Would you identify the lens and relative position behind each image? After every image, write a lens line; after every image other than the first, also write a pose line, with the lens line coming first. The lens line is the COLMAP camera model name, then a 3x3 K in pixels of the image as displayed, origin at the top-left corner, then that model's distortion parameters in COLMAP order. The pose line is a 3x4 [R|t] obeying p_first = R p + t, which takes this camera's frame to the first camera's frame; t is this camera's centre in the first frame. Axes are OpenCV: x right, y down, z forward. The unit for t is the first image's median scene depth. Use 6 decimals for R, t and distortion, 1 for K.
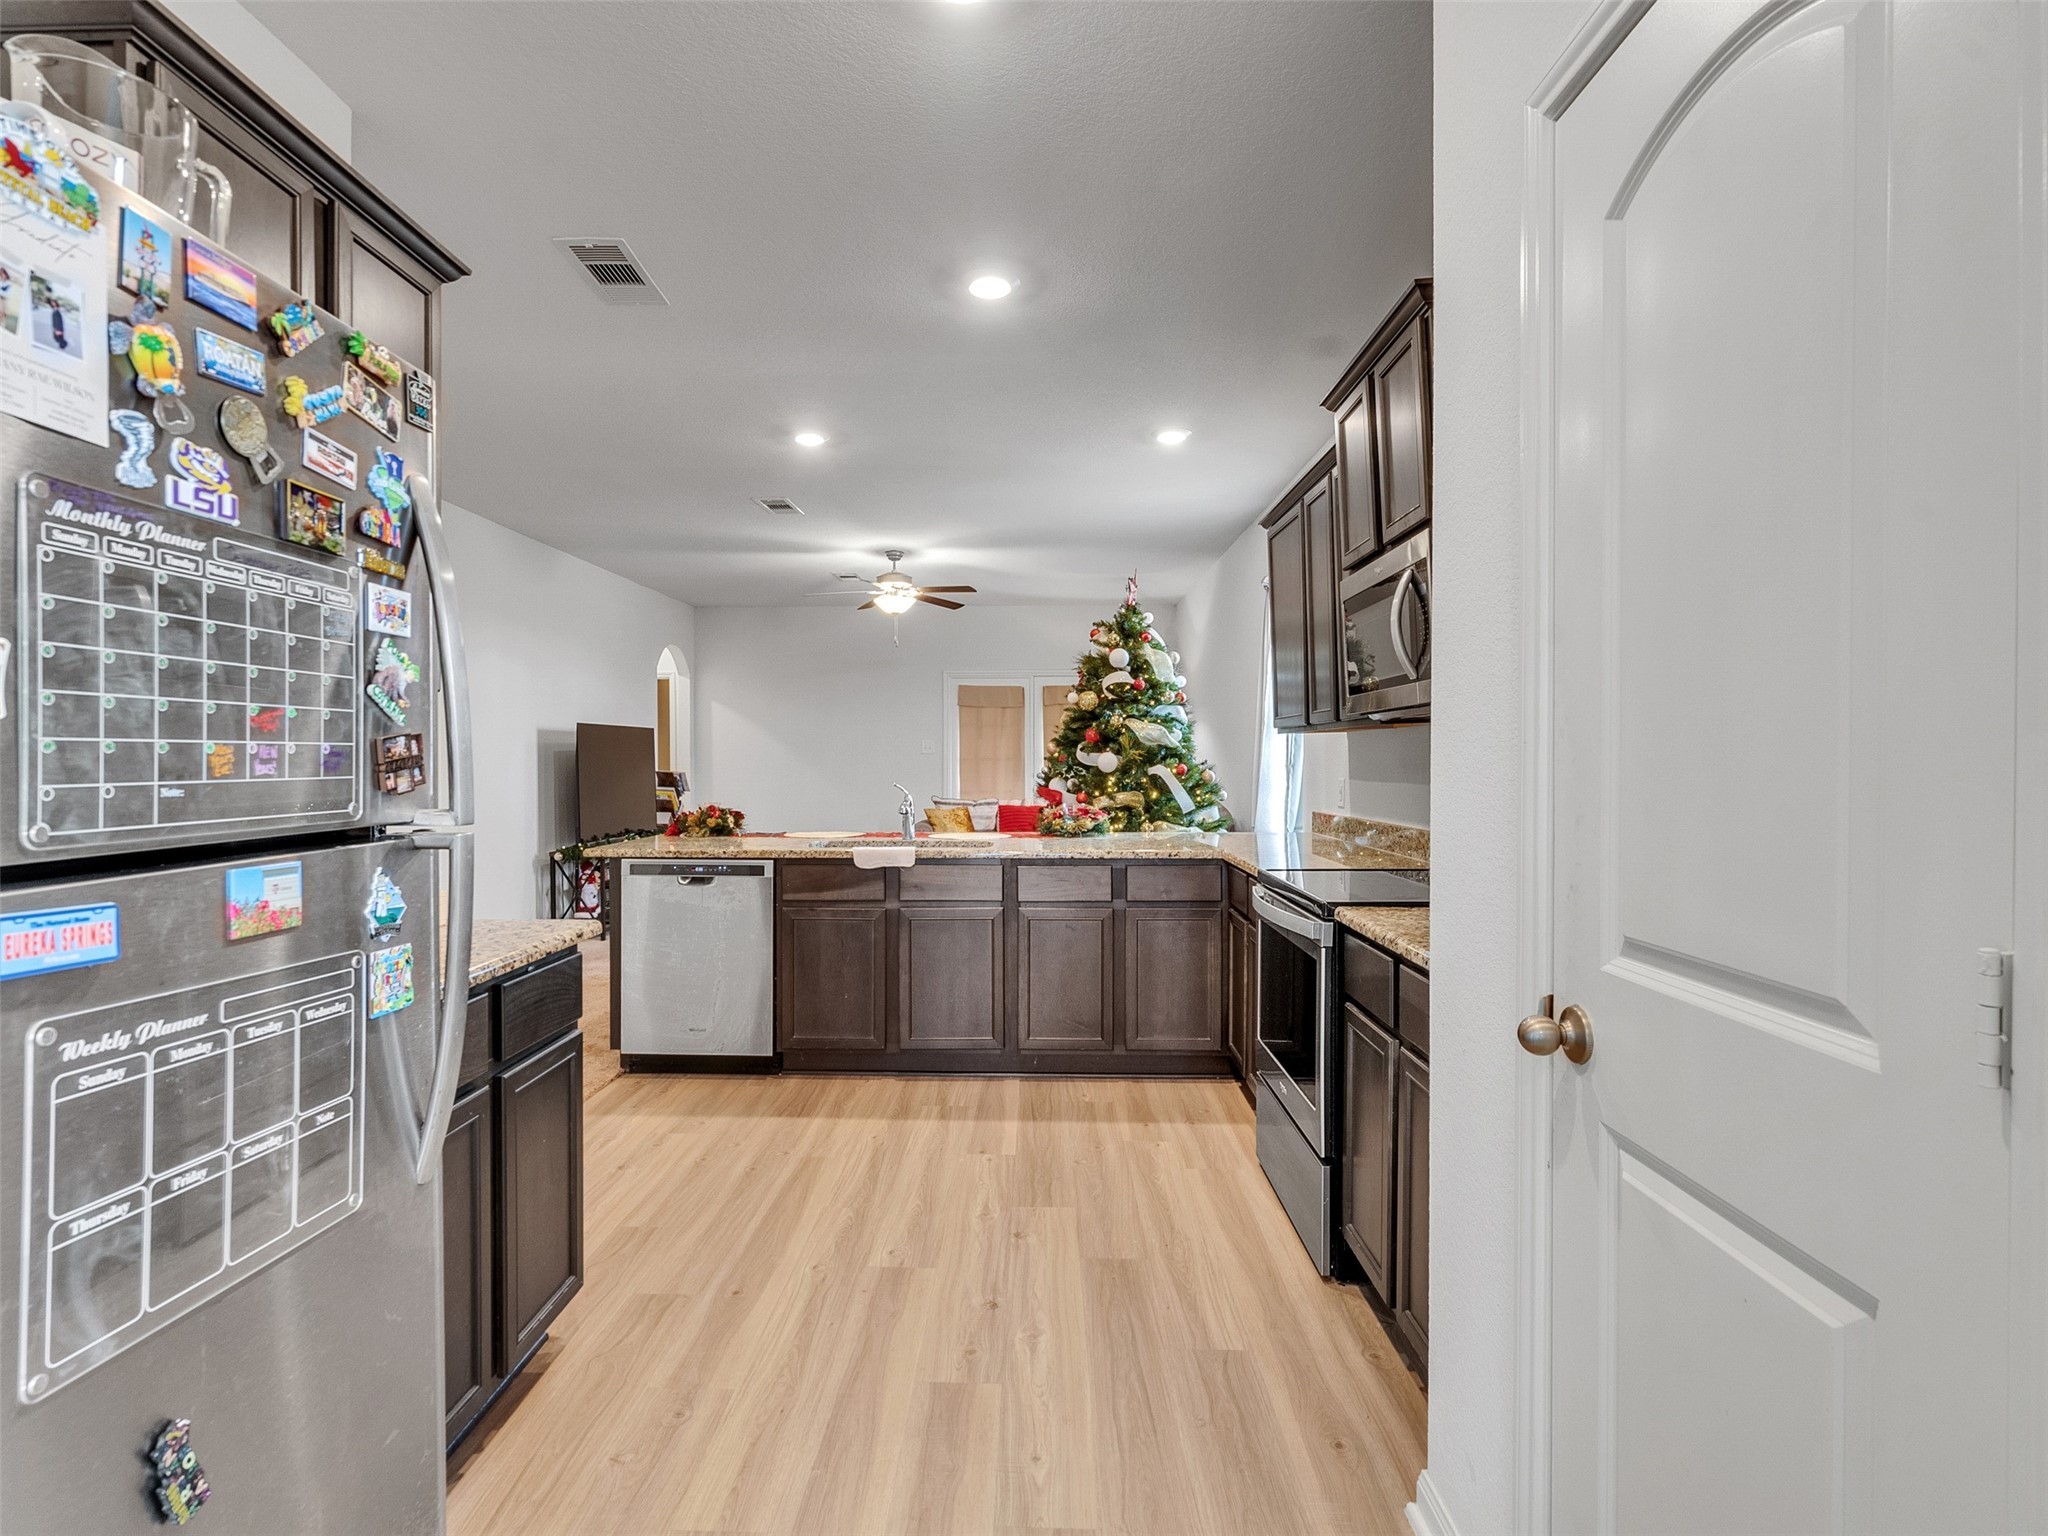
lens RADIAL K [[1035.8, 0, 1015.1], [0, 1035.8, 767.3], [0, 0, 1]] dist [-0.004283, 0.005691]
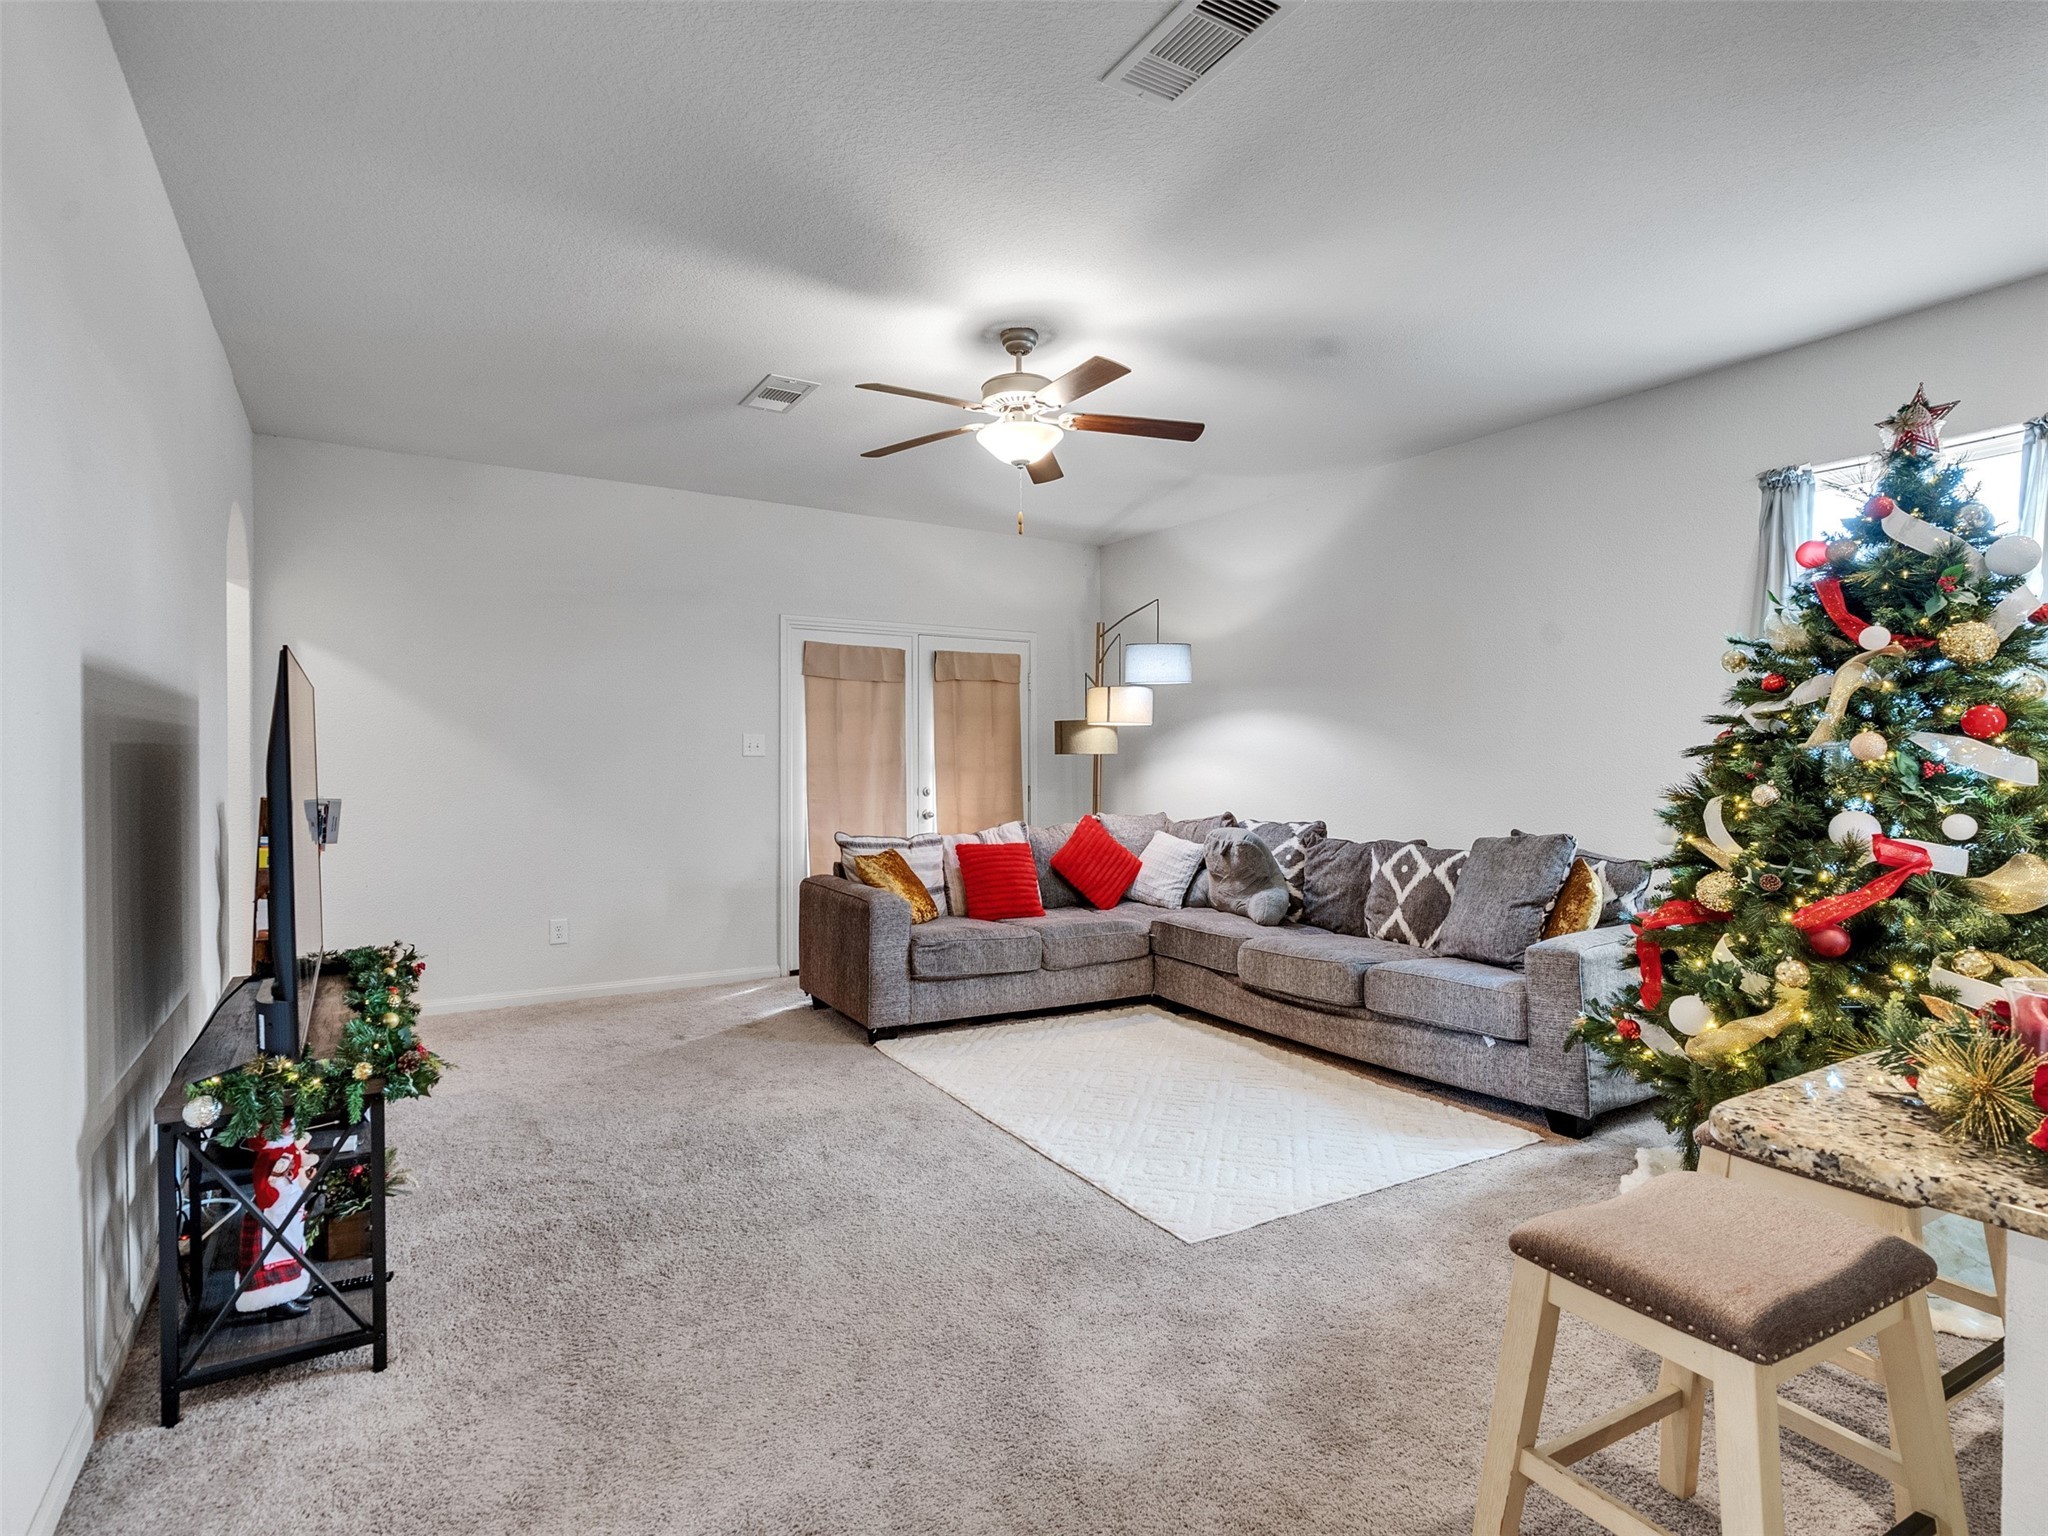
lens RADIAL K [[1035.8, 0, 1015.1], [0, 1035.8, 767.3], [0, 0, 1]] dist [-0.004283, 0.005691]
pose [[0.843447, 0.001178, 0.537211, -0.299691], [0.001122, 0.999992, -0.003955, -0.004038], [-0.537211, 0.003939, 0.843439, 0.476852]]
